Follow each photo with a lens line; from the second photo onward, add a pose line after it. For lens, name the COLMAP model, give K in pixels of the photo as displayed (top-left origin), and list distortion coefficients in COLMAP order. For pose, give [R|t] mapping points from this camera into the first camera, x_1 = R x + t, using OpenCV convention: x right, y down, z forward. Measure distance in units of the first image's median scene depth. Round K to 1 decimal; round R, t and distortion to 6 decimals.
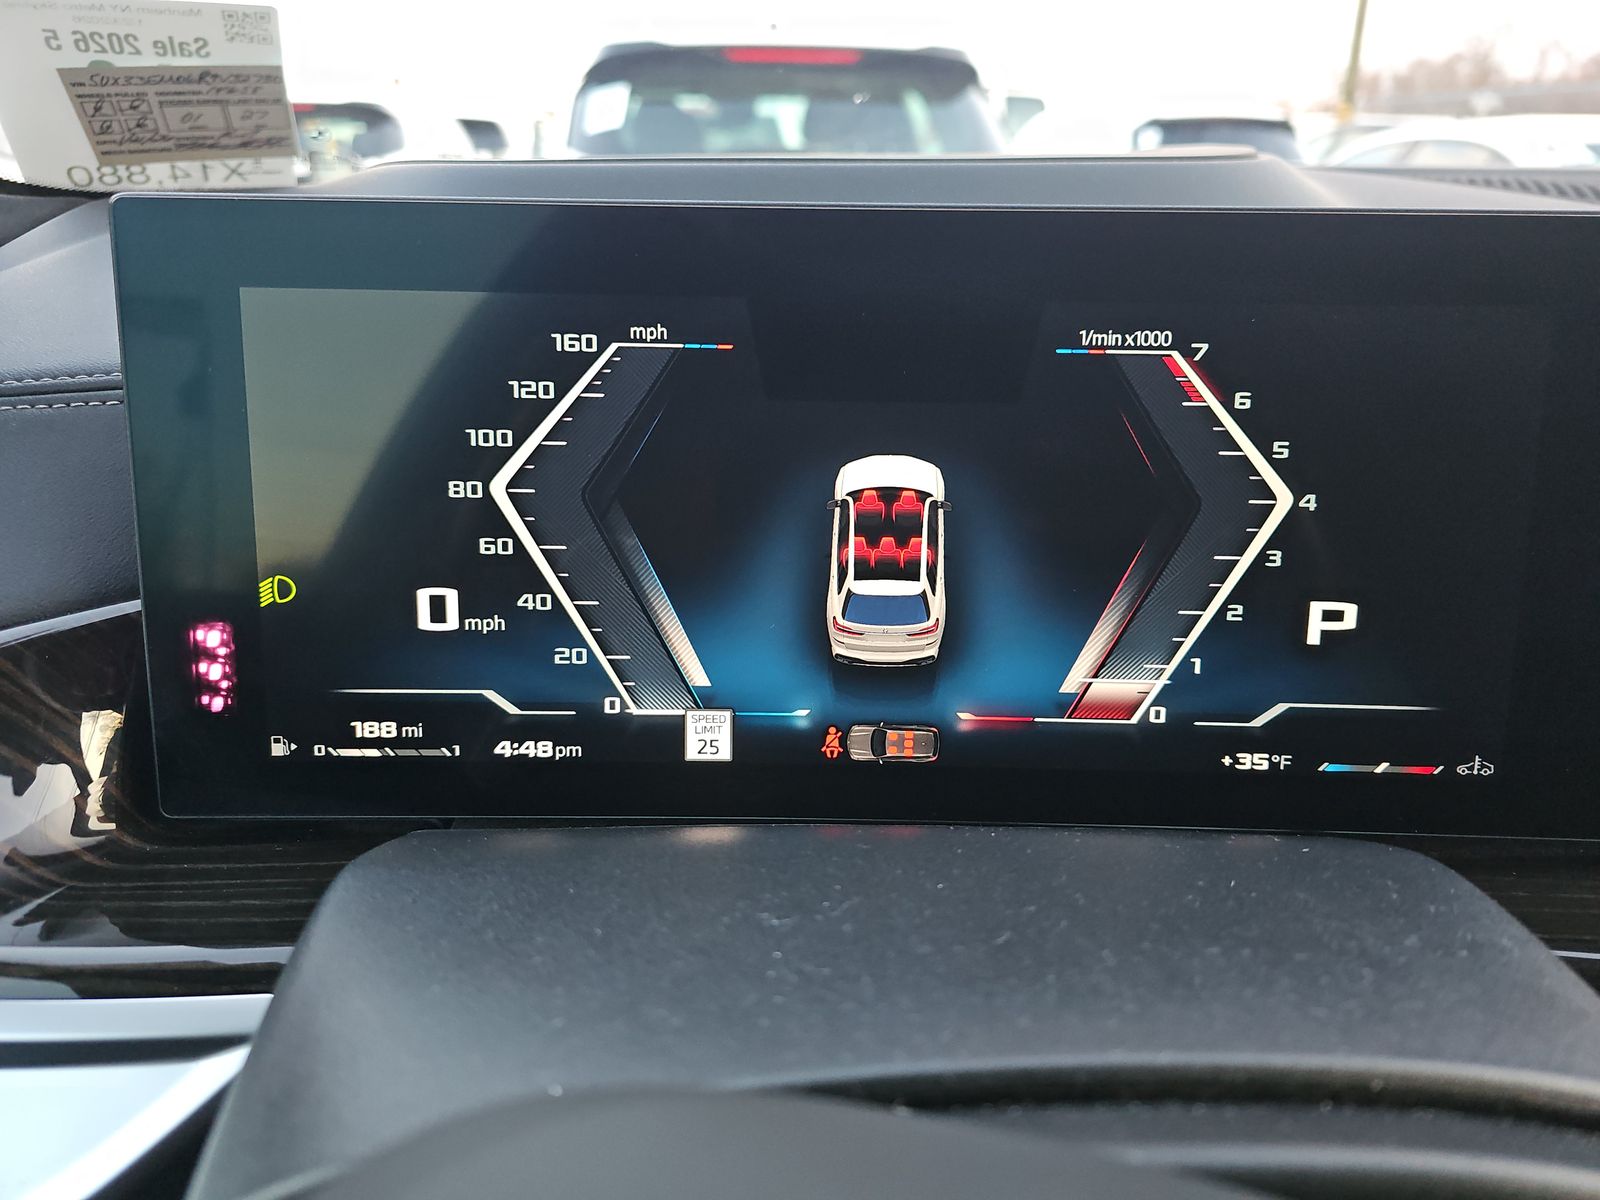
lens RADIAL K [[1064.6, 0, 800.3], [0, 1064.6, 610.4], [0, 0, 1]] dist [0.063316, -0.059573]
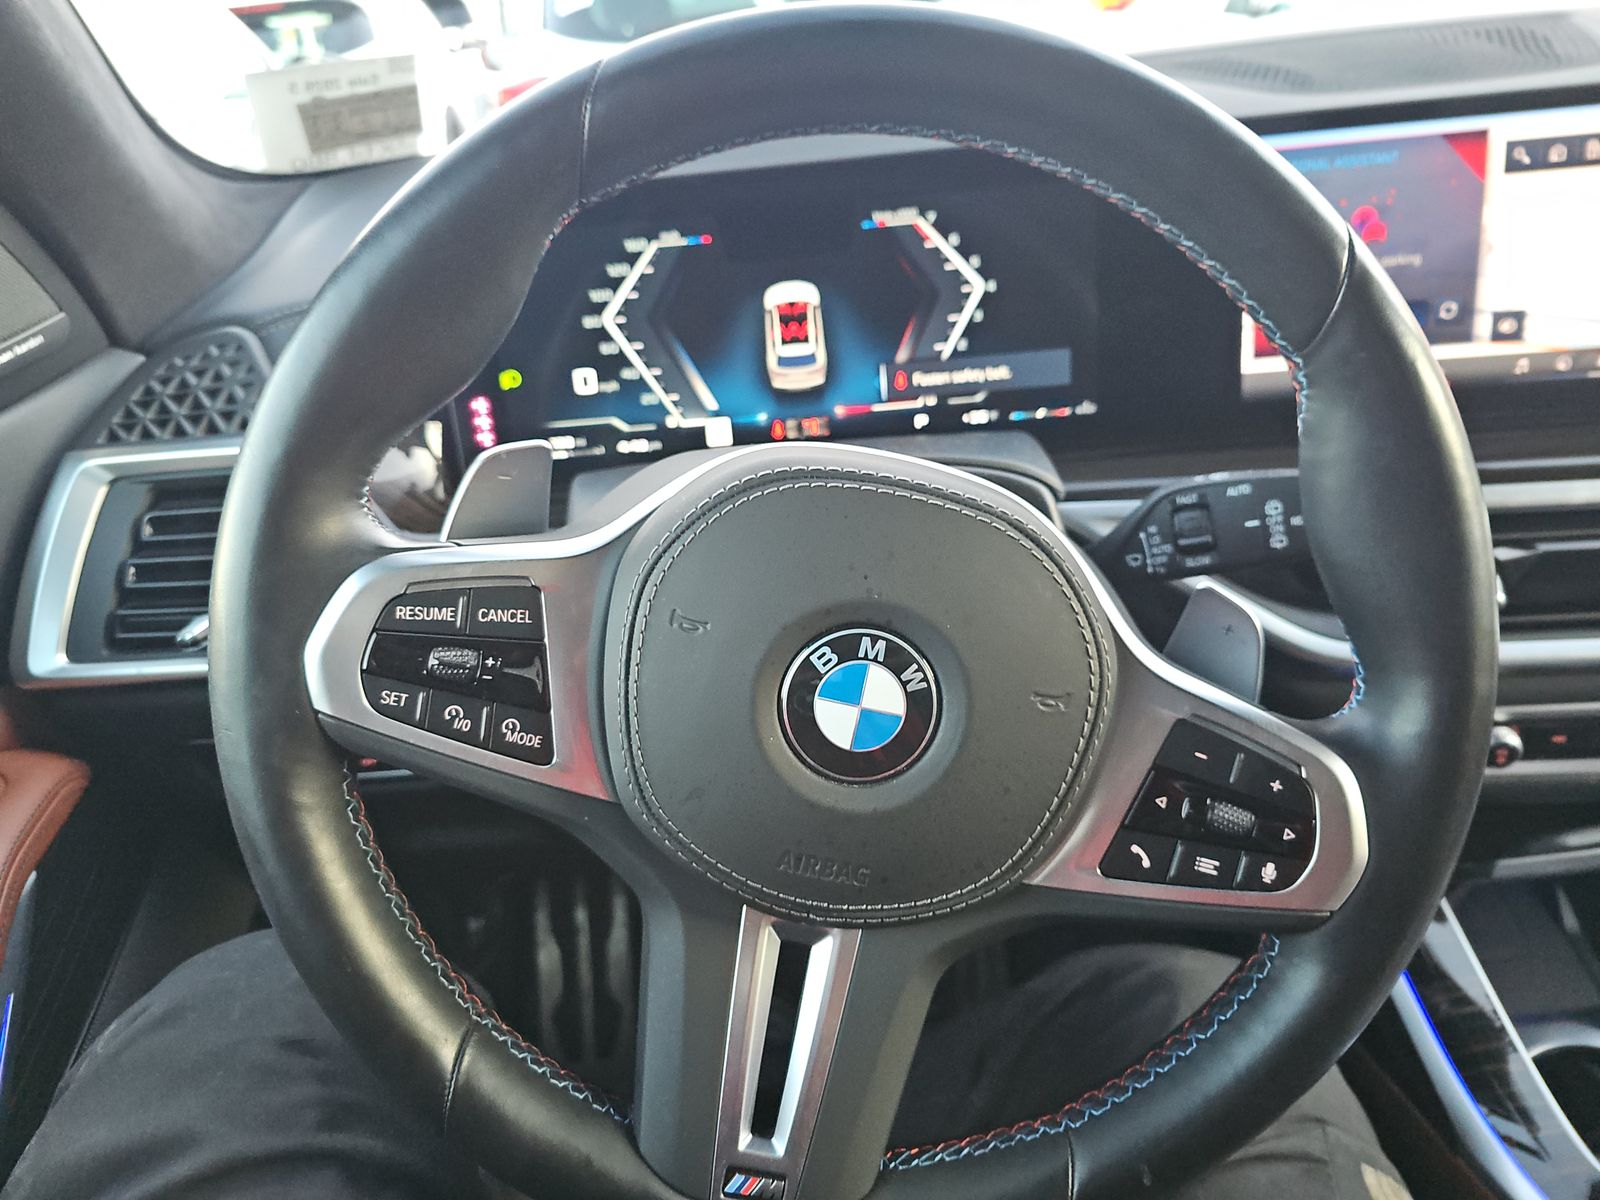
lens RADIAL K [[1064.6, 0, 800.3], [0, 1064.6, 610.4], [0, 0, 1]] dist [0.063316, -0.059573]
pose [[0.994599, -0.099114, -0.030820, 0.104496], [0.102245, 0.986685, 0.126484, 0.218375], [0.017874, -0.128952, 0.991490, -1.139969]]
